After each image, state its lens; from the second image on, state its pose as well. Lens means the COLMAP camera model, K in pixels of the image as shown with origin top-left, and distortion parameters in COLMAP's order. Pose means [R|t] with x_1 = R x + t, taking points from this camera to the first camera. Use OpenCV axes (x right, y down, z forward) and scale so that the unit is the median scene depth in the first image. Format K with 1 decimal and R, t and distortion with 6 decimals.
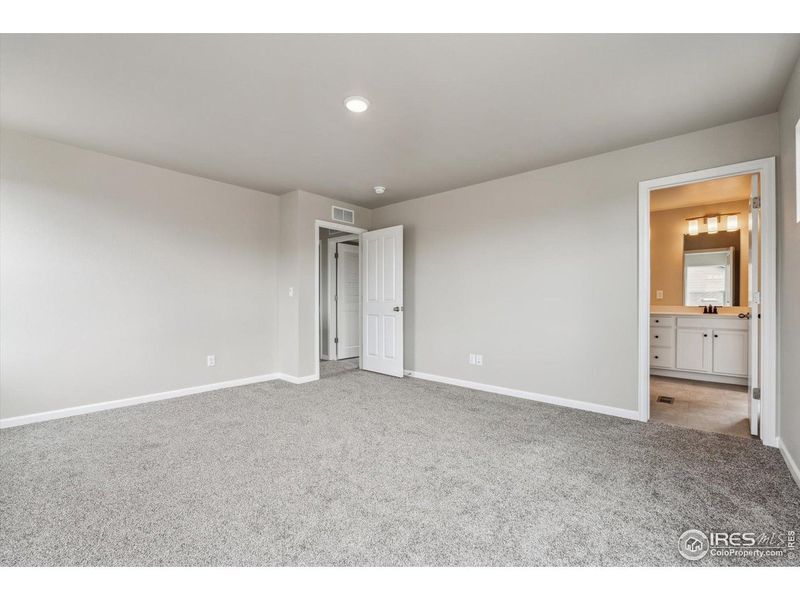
lens RADIAL K [[352.0, 0, 400.5], [0, 352.0, 298.9], [0, 0, 1]] dist [0.002321, -0.000139]
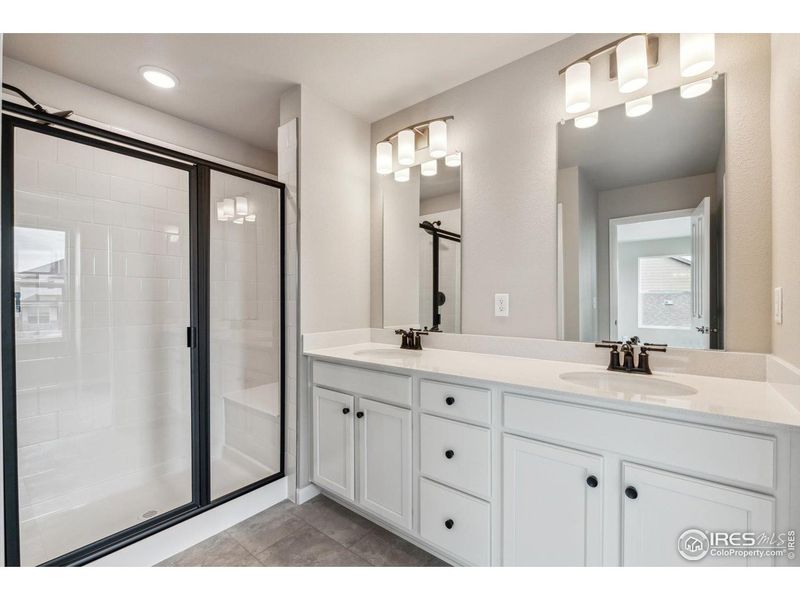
lens RADIAL K [[352.0, 0, 398.9], [0, 352.0, 300.3], [0, 0, 1]] dist [0.002321, -0.000139]
pose [[0.998932, -0.005038, 0.045926, 0.678222], [0.005013, 0.999987, 0.000668, -0.020078], [-0.045929, -0.000437, 0.998945, 0.719221]]
